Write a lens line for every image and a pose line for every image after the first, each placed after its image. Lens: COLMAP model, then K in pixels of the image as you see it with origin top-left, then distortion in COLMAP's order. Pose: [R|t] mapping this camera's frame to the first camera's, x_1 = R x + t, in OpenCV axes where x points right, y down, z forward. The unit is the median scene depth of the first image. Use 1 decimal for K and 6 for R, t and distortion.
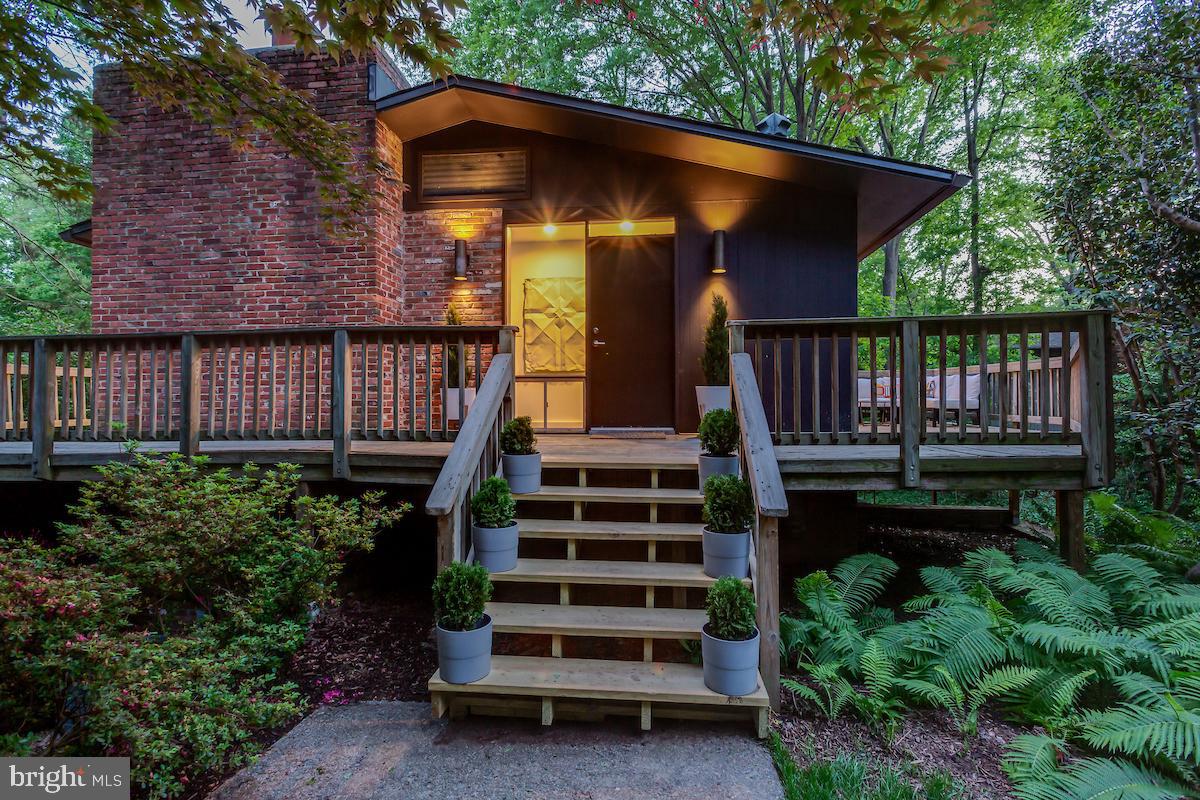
lens RADIAL K [[518.4, 0, 600.0], [0, 518.4, 400.0], [0, 0, 1]] dist [-0.000966, -0.000151]
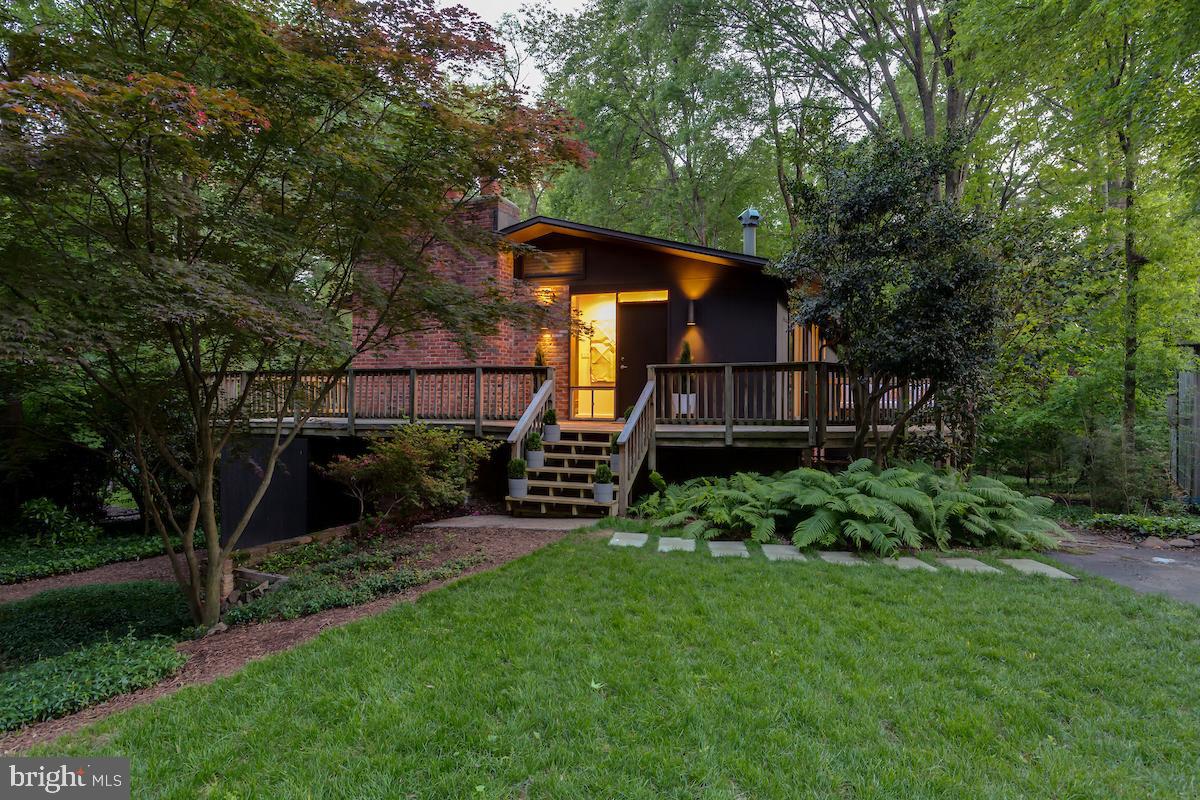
lens RADIAL K [[518.4, 0, 600.0], [0, 518.4, 400.0], [0, 0, 1]] dist [-0.000966, -0.000151]
pose [[0.973578, 0.009971, -0.228137, 0.421017], [-0.009990, 0.999950, 0.001074, -0.008722], [0.228137, 0.001234, 0.973628, -0.858414]]
